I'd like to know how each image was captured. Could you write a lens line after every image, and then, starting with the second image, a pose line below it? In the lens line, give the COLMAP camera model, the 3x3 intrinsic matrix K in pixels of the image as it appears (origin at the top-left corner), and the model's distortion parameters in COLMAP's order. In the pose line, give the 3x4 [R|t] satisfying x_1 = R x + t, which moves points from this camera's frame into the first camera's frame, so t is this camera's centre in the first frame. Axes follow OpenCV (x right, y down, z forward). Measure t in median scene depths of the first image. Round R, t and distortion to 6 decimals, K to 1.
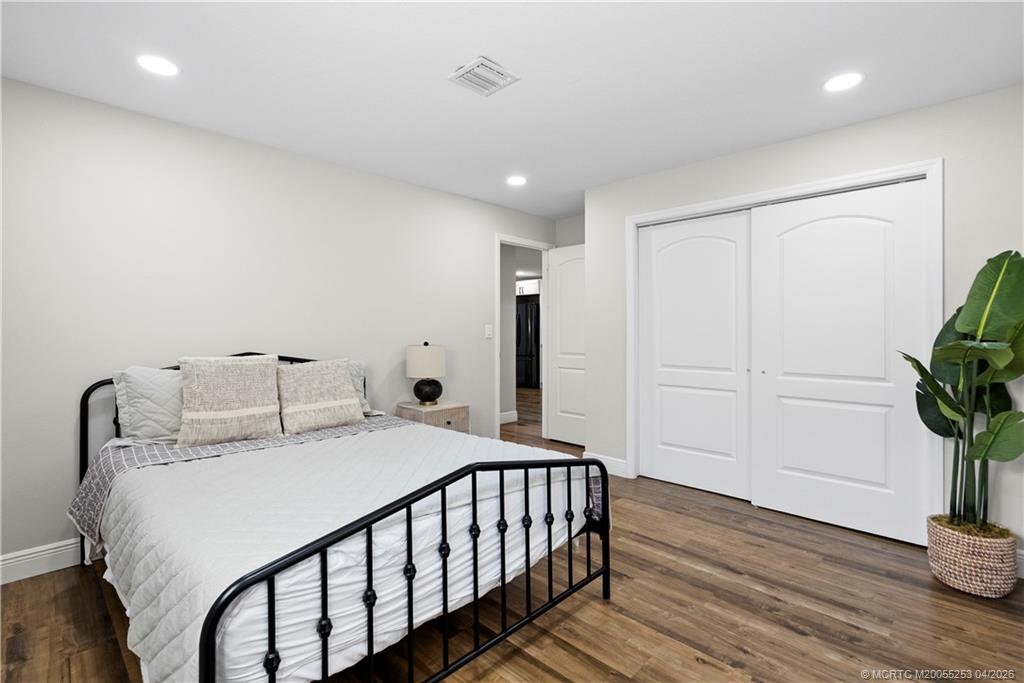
lens RADIAL K [[473.4, 0, 513.4], [0, 473.4, 335.5], [0, 0, 1]] dist [0.000464, -0.000063]
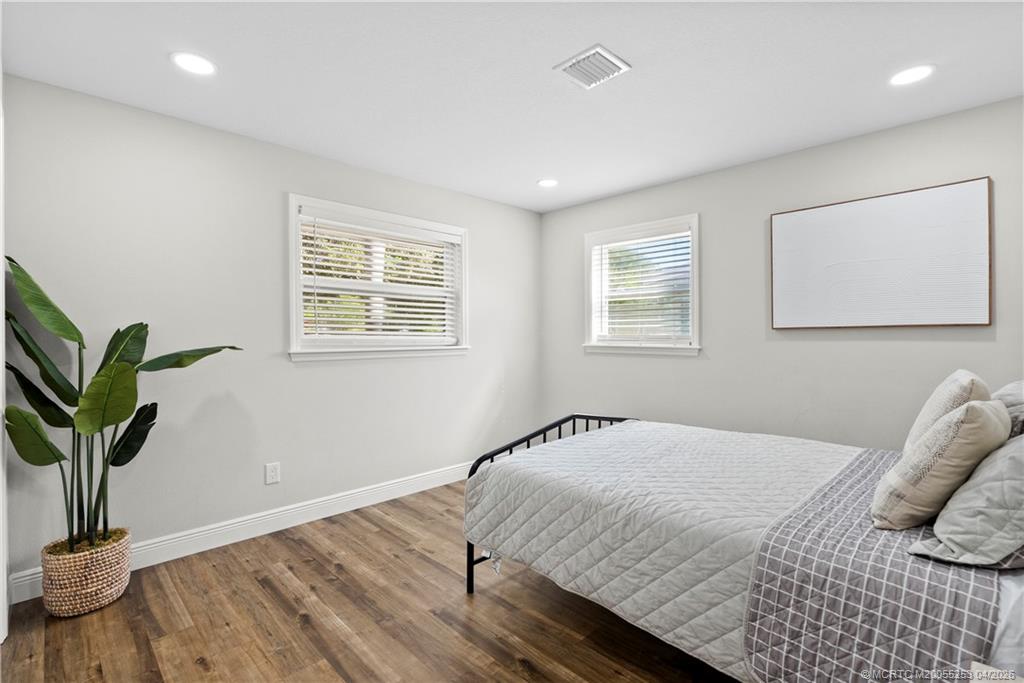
lens RADIAL K [[473.4, 0, 511.6], [0, 473.4, 337.0], [0, 0, 1]] dist [0.000464, -0.000063]
pose [[-0.999835, 0.006973, 0.016793, 0.084737], [0.007106, 0.999944, 0.007871, -0.018149], [-0.016737, 0.007989, -0.999828, 2.061366]]
